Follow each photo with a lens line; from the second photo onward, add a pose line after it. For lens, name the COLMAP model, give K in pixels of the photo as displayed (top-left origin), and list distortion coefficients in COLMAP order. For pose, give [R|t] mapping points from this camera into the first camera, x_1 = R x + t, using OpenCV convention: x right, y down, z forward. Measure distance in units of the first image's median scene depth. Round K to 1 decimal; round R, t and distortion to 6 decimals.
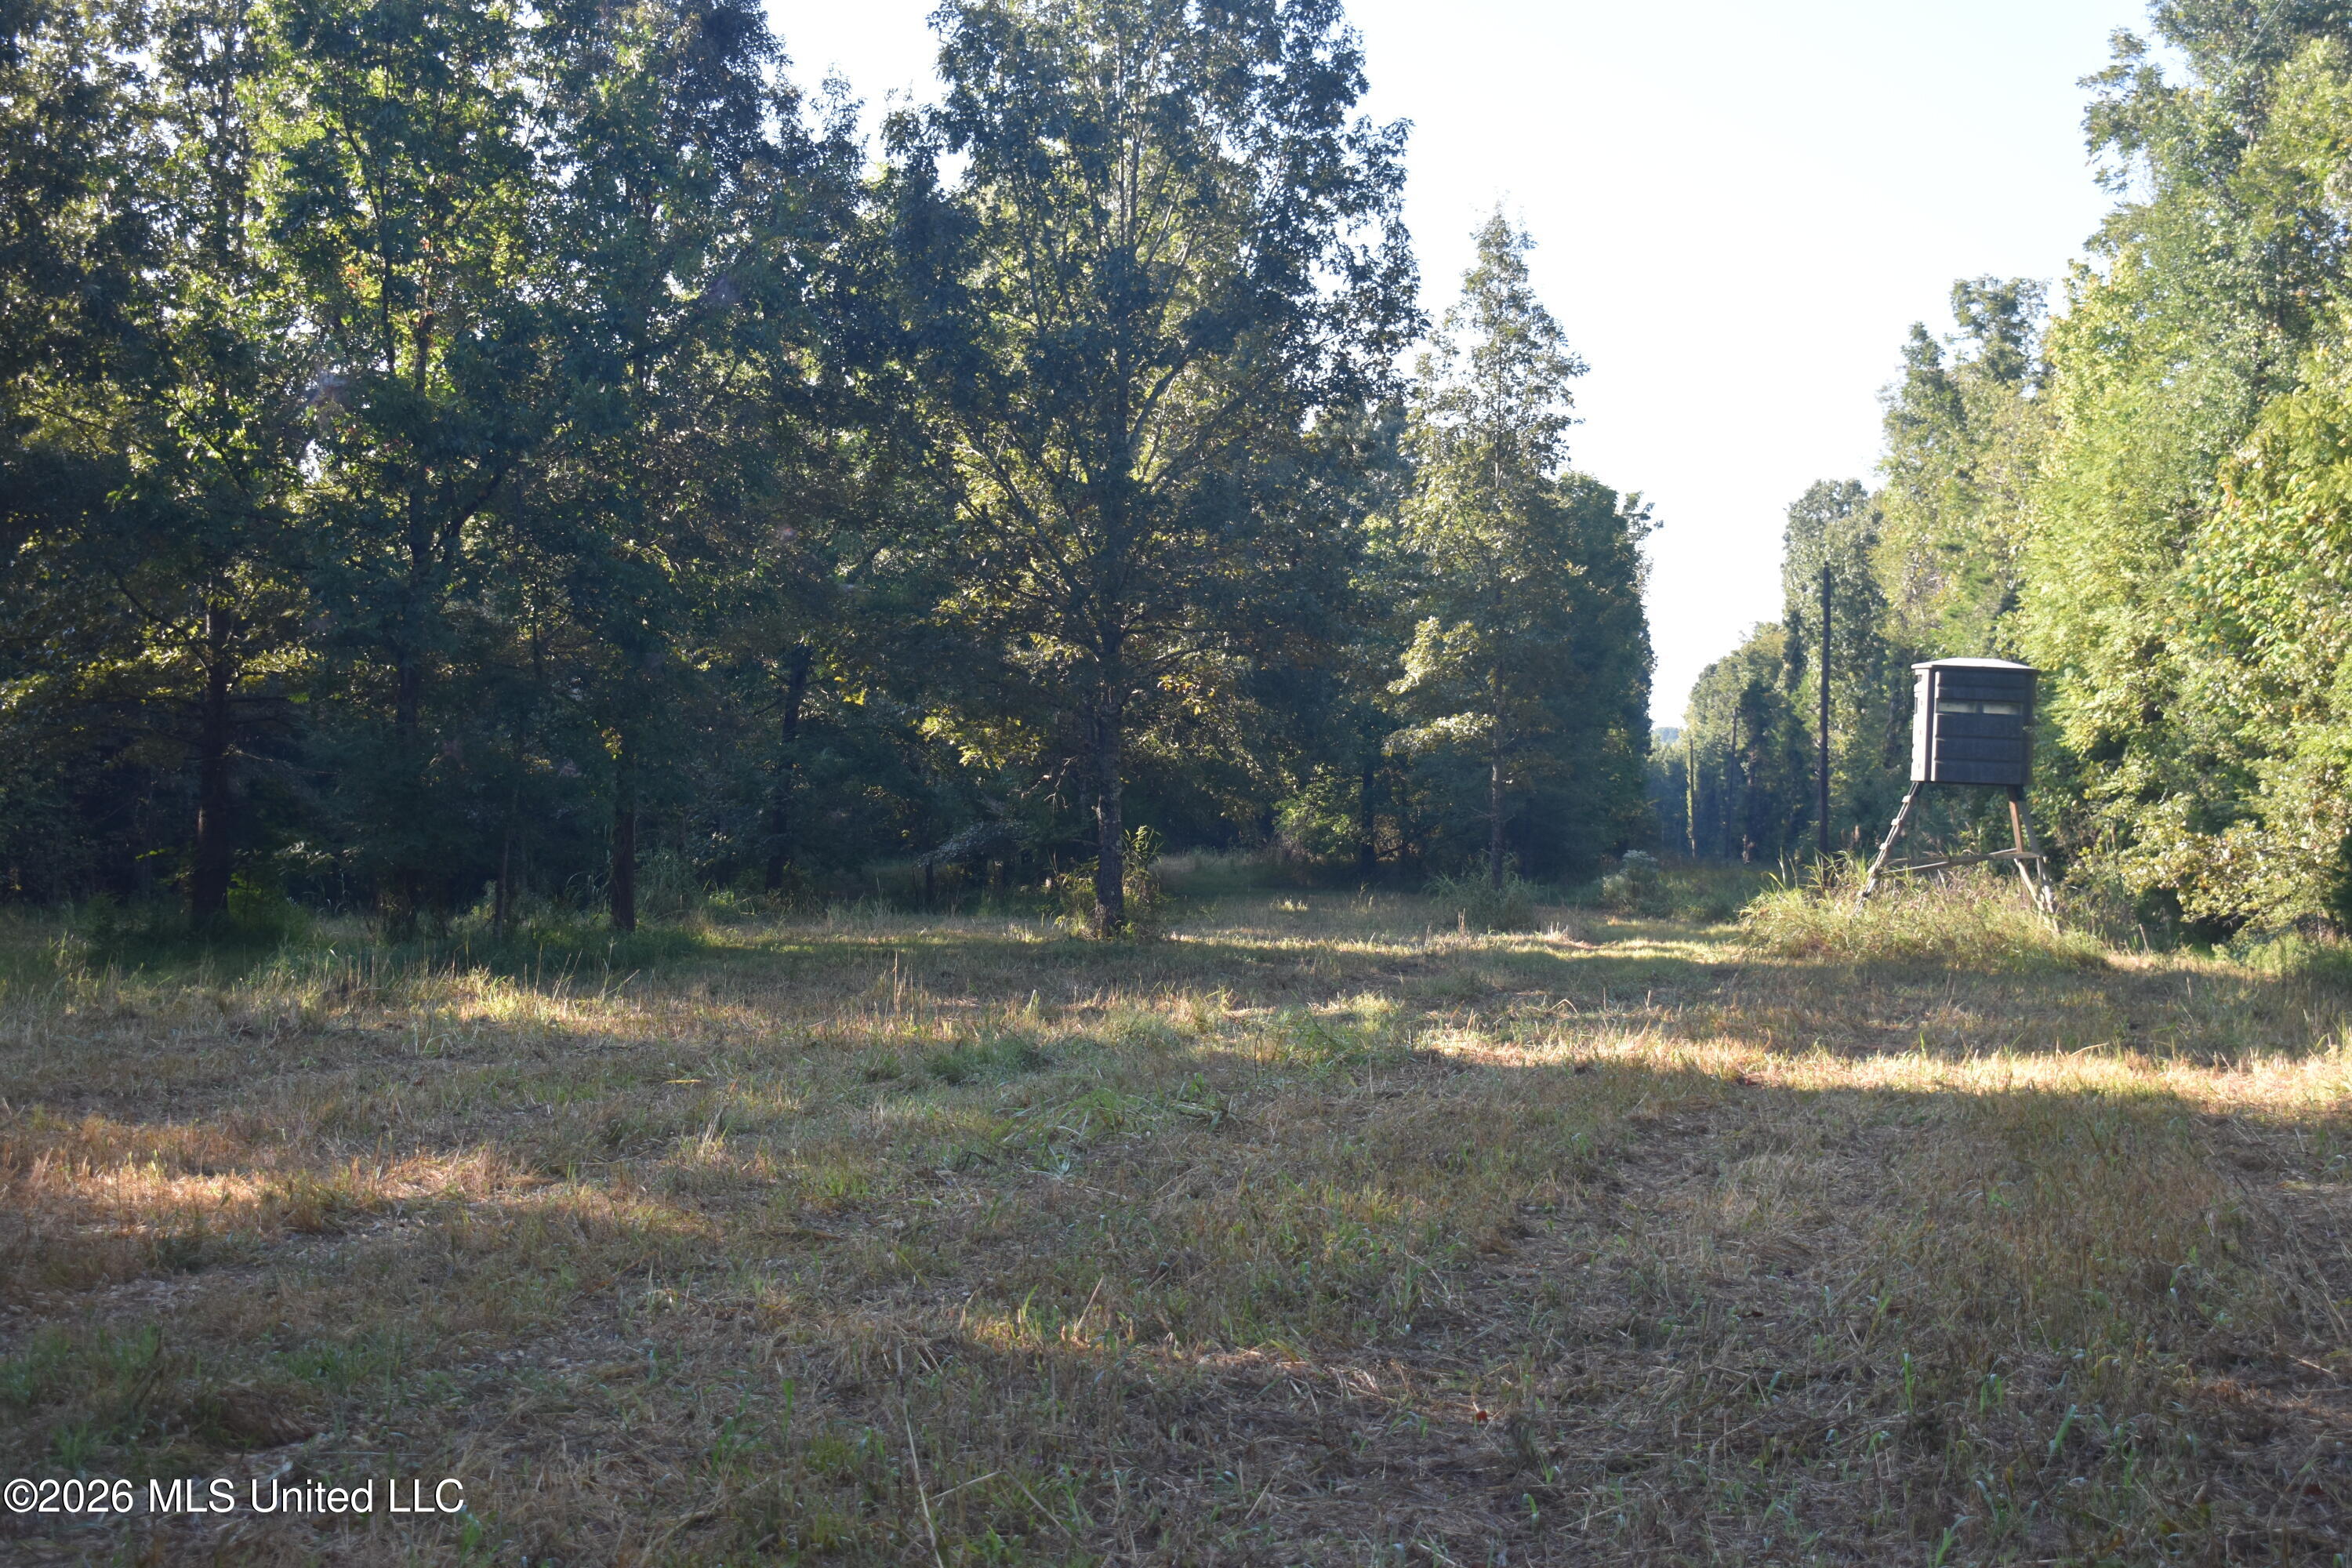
lens RADIAL K [[3658.0, 0, 1186.7], [0, 3658.0, 776.3], [0, 0, 1]] dist [-0.012617, 0.000000]
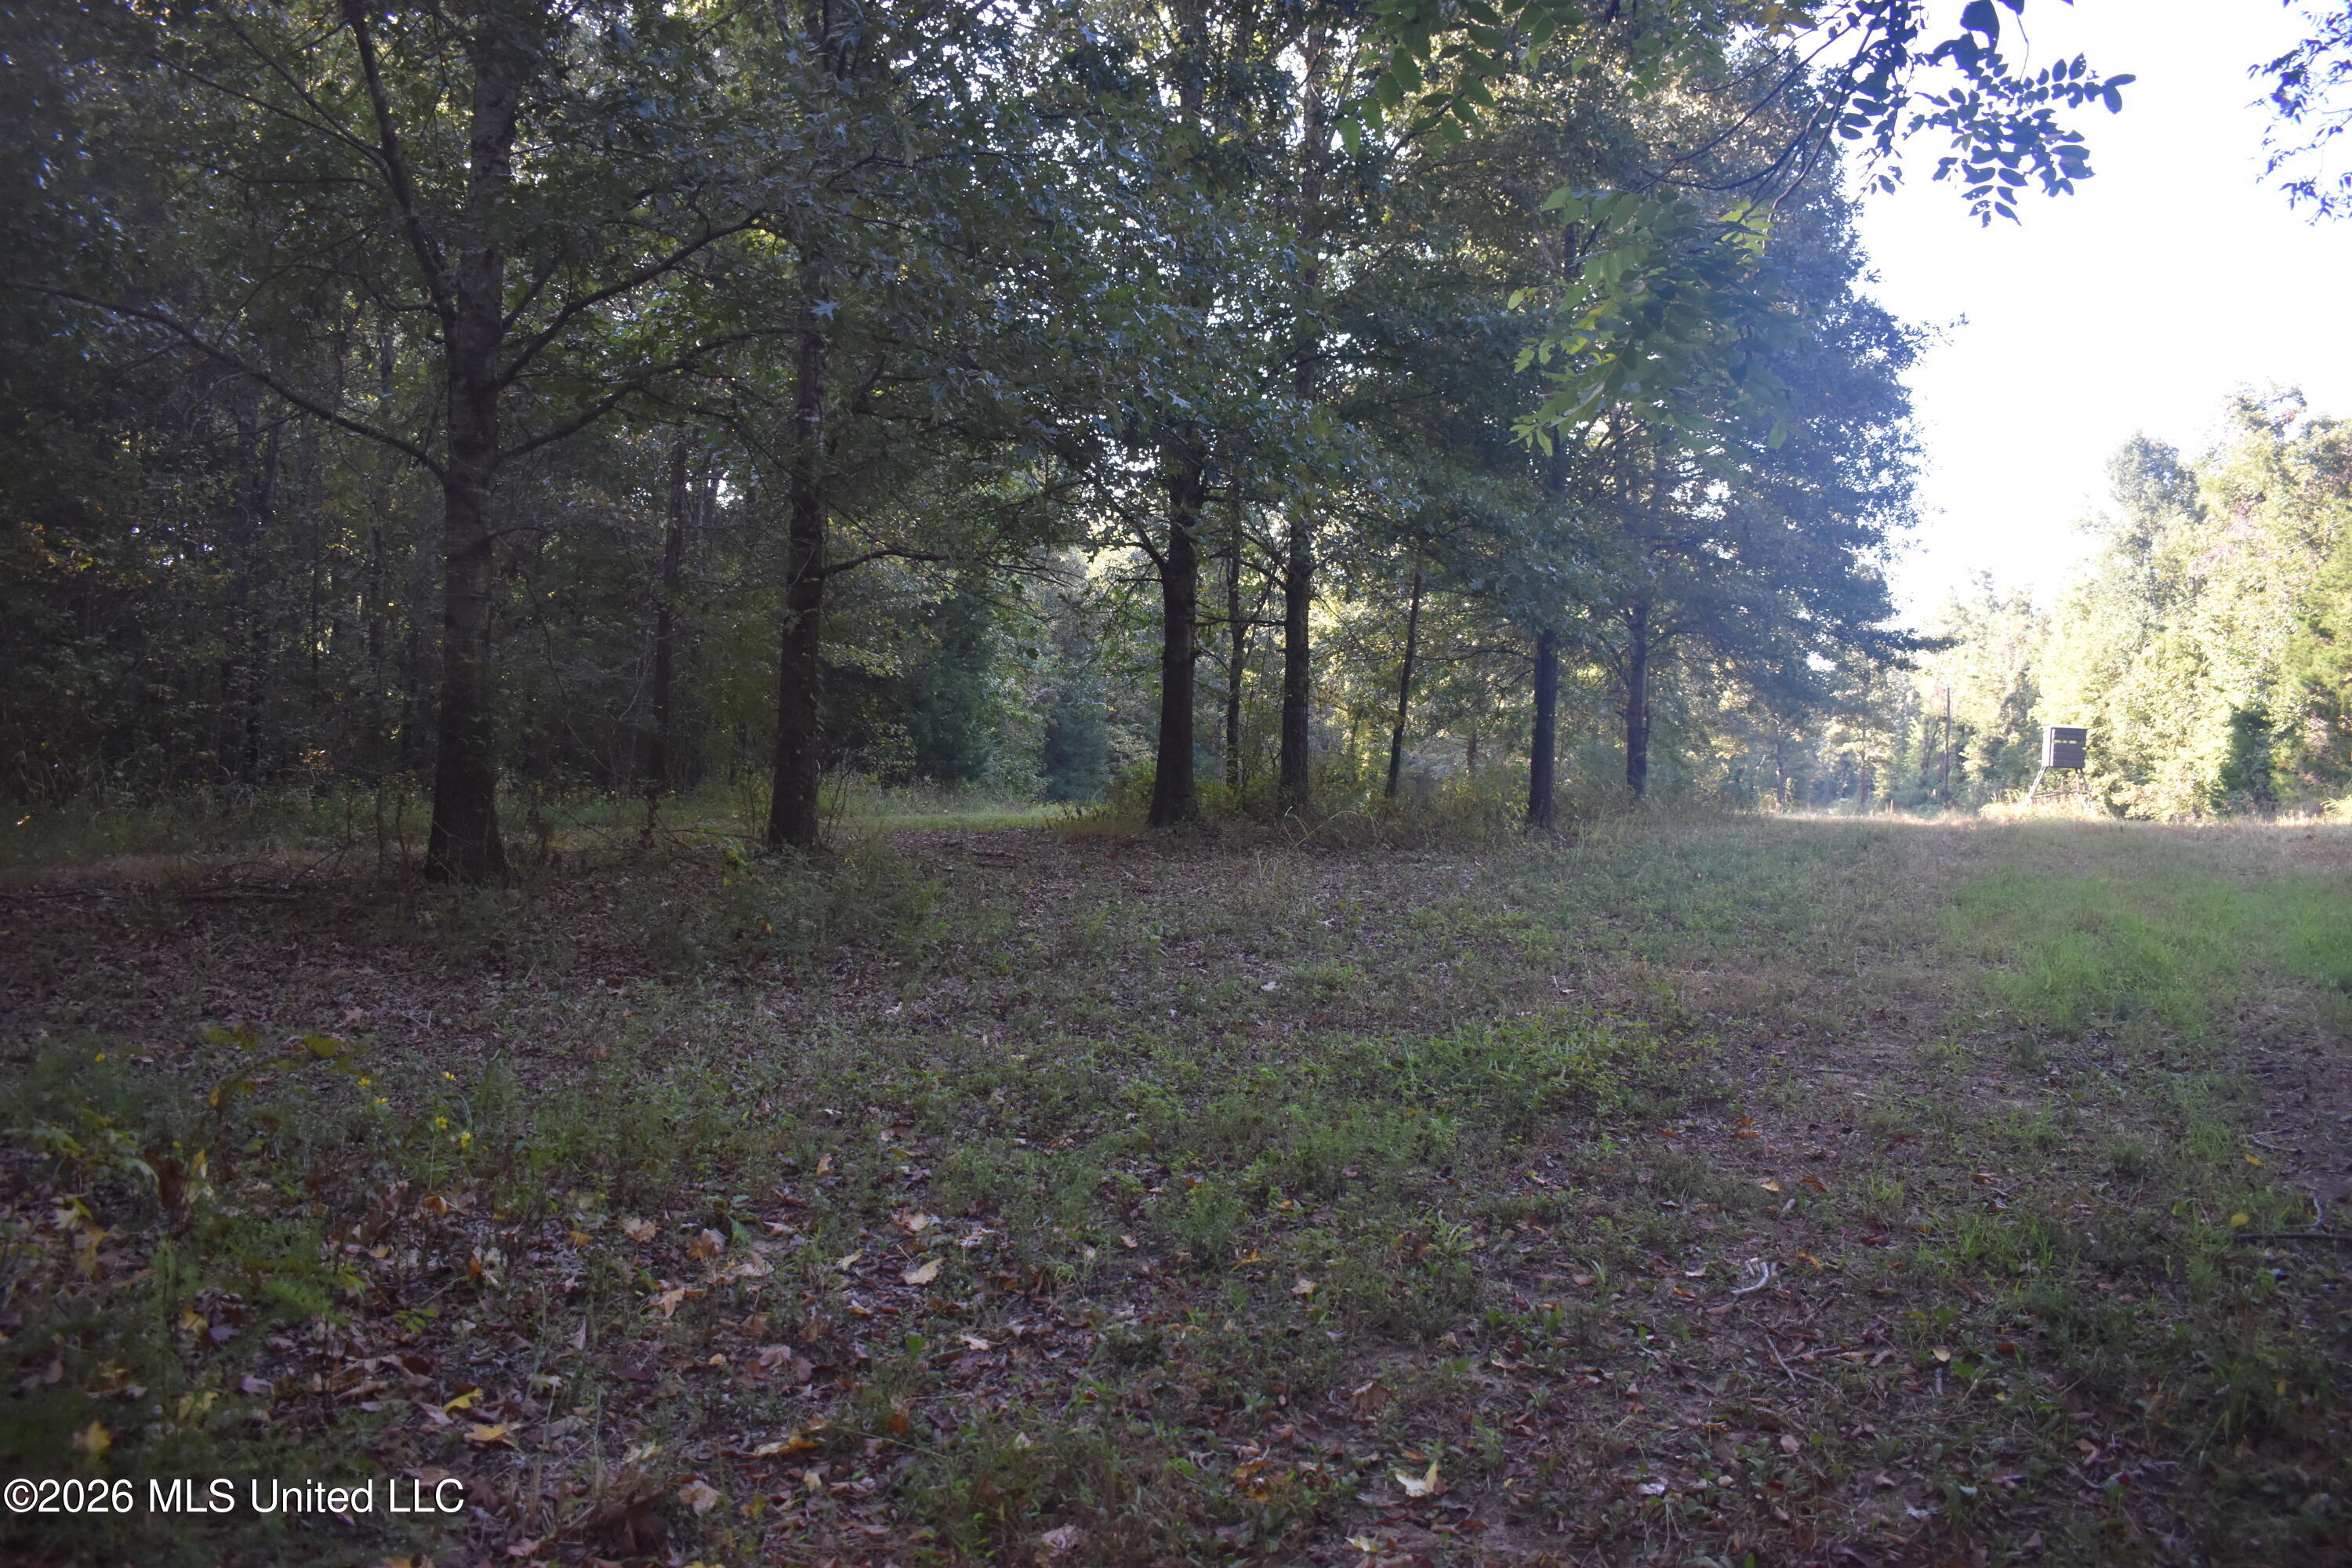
lens RADIAL K [[1830.9, 0, 1164.6], [0, 1830.9, 778.1], [0, 0, 1]] dist [-0.095113, 0.014566]
pose [[0.988965, 0.011097, -0.147731, -0.313463], [-0.010592, 0.999935, 0.004204, 0.013472], [0.147768, -0.002593, 0.989019, -0.577876]]
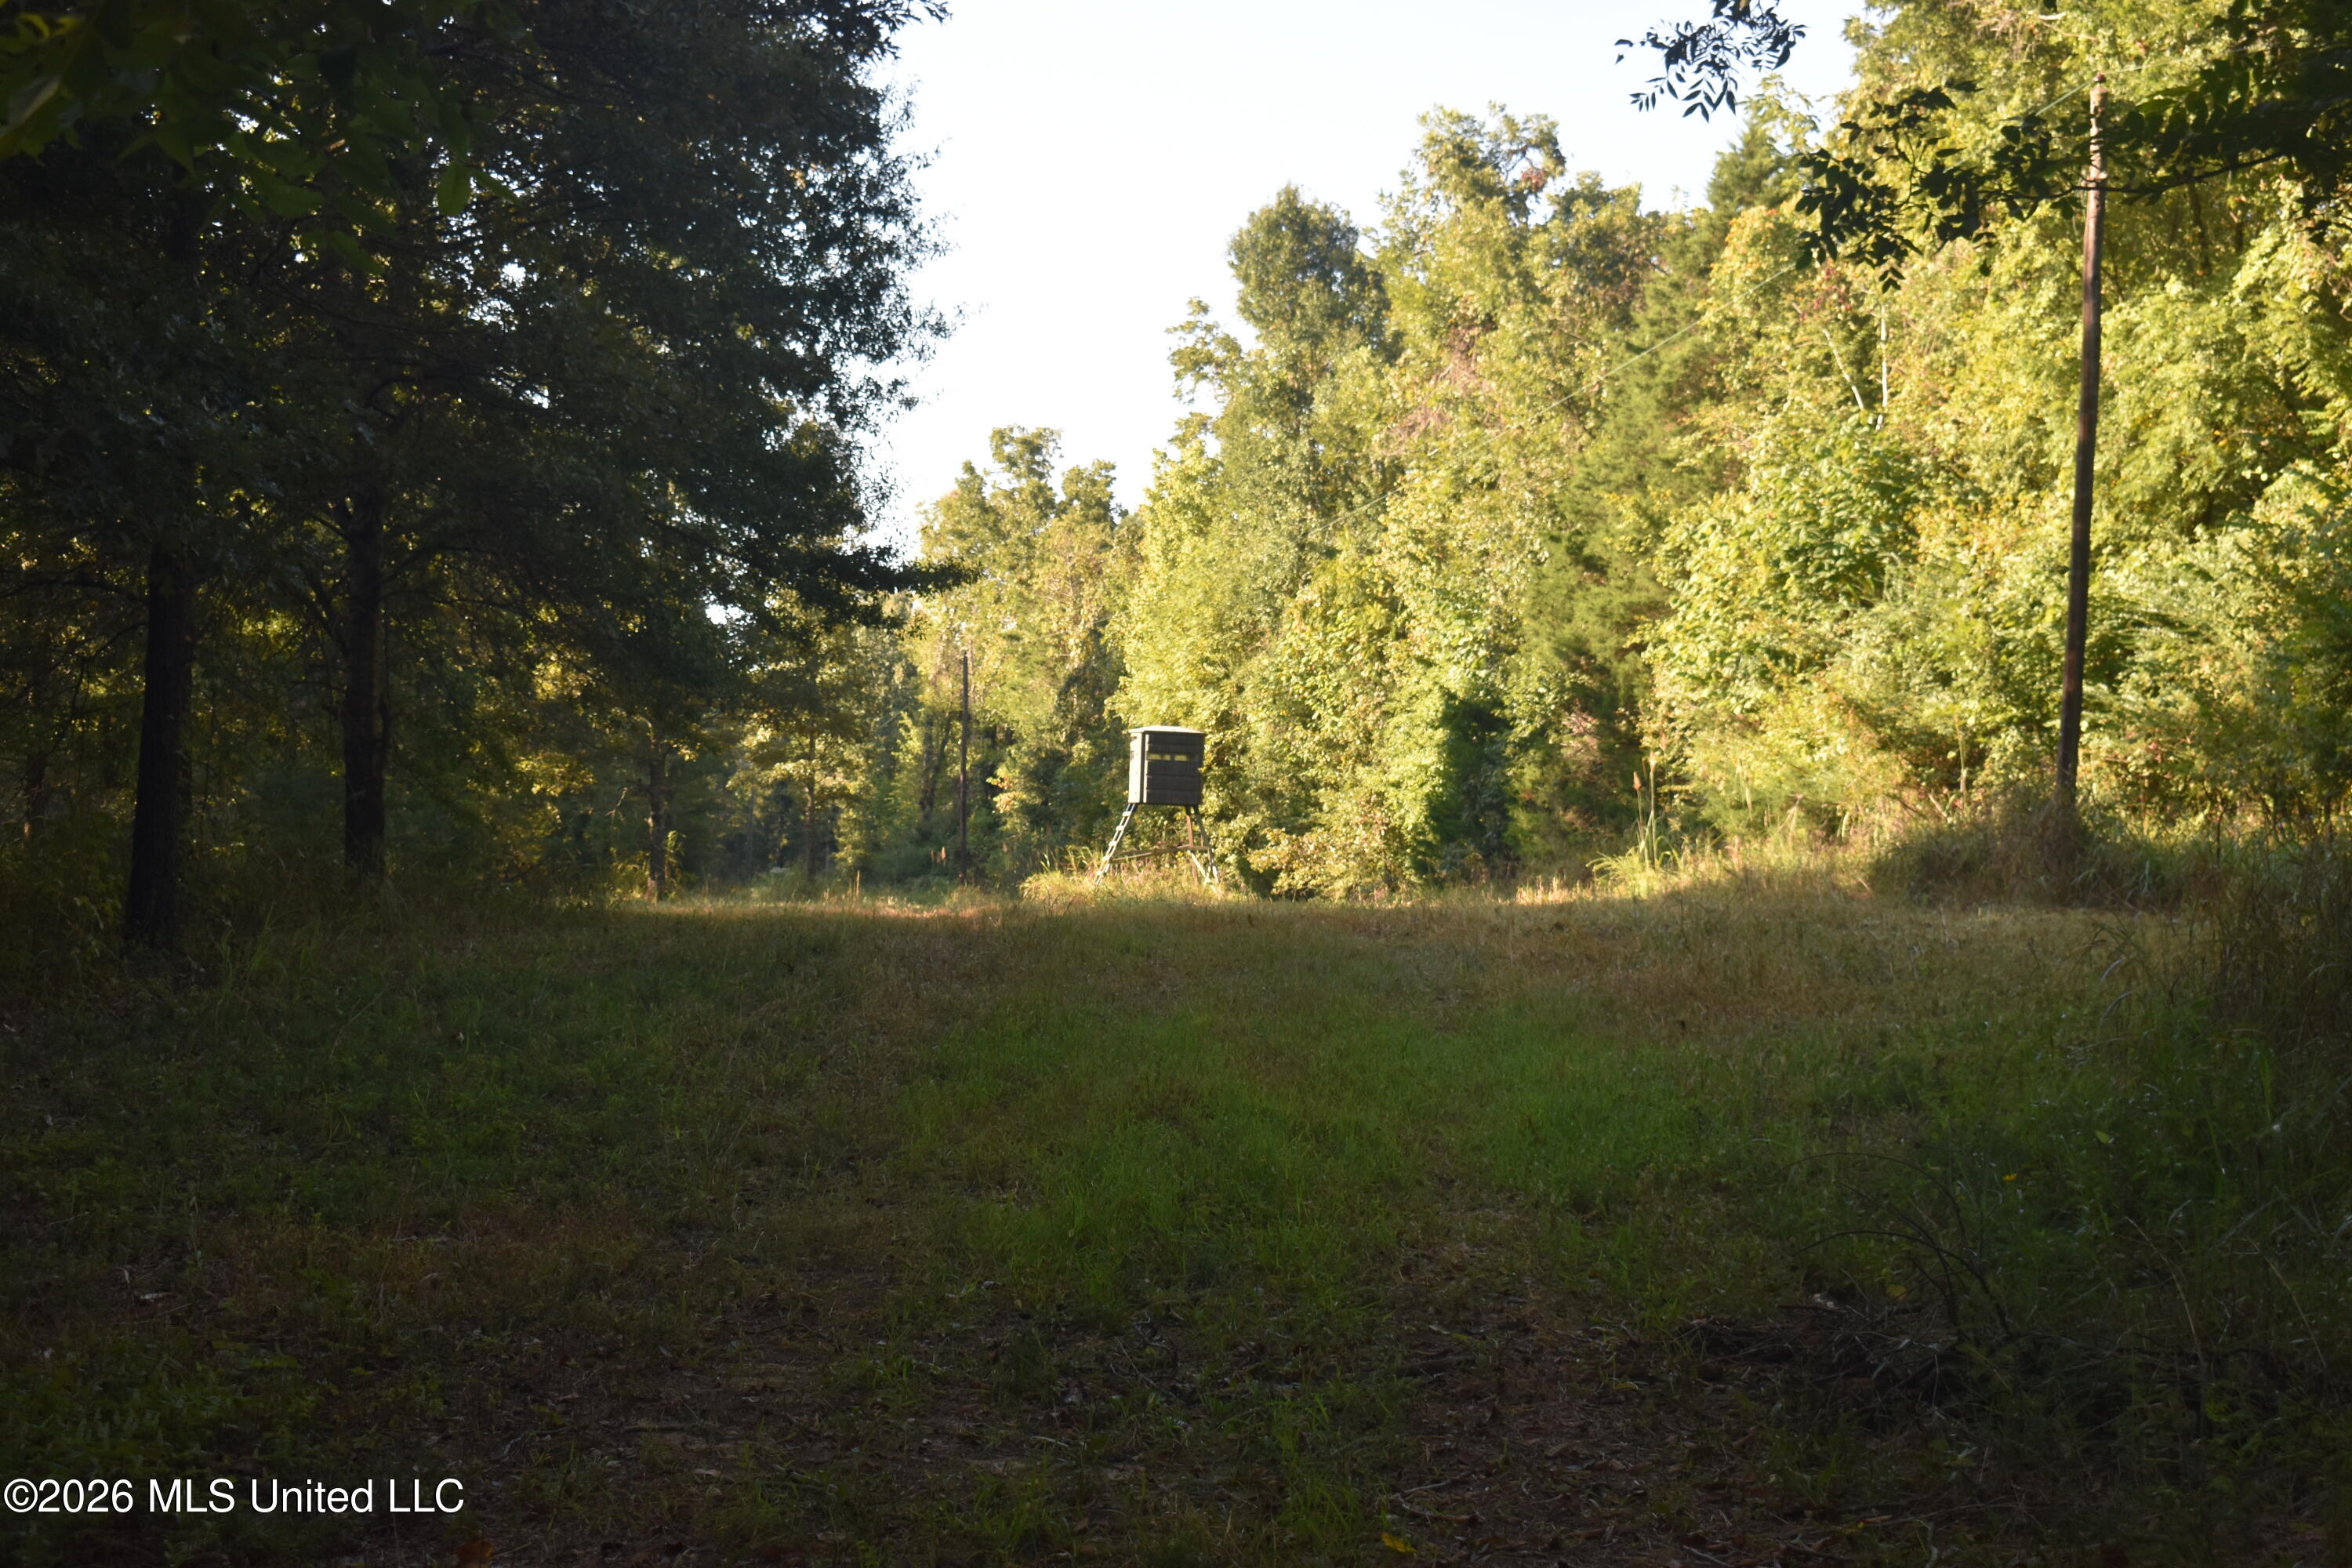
lens RADIAL K [[3658.0, 0, 1163.2], [0, 3658.0, 773.7], [0, 0, 1]] dist [-0.012617, 0.000000]
pose [[0.951178, 0.000909, 0.308643, -0.307400], [0.003601, 0.999895, -0.014044, 0.012200], [-0.308623, 0.014470, 0.951074, -0.575854]]
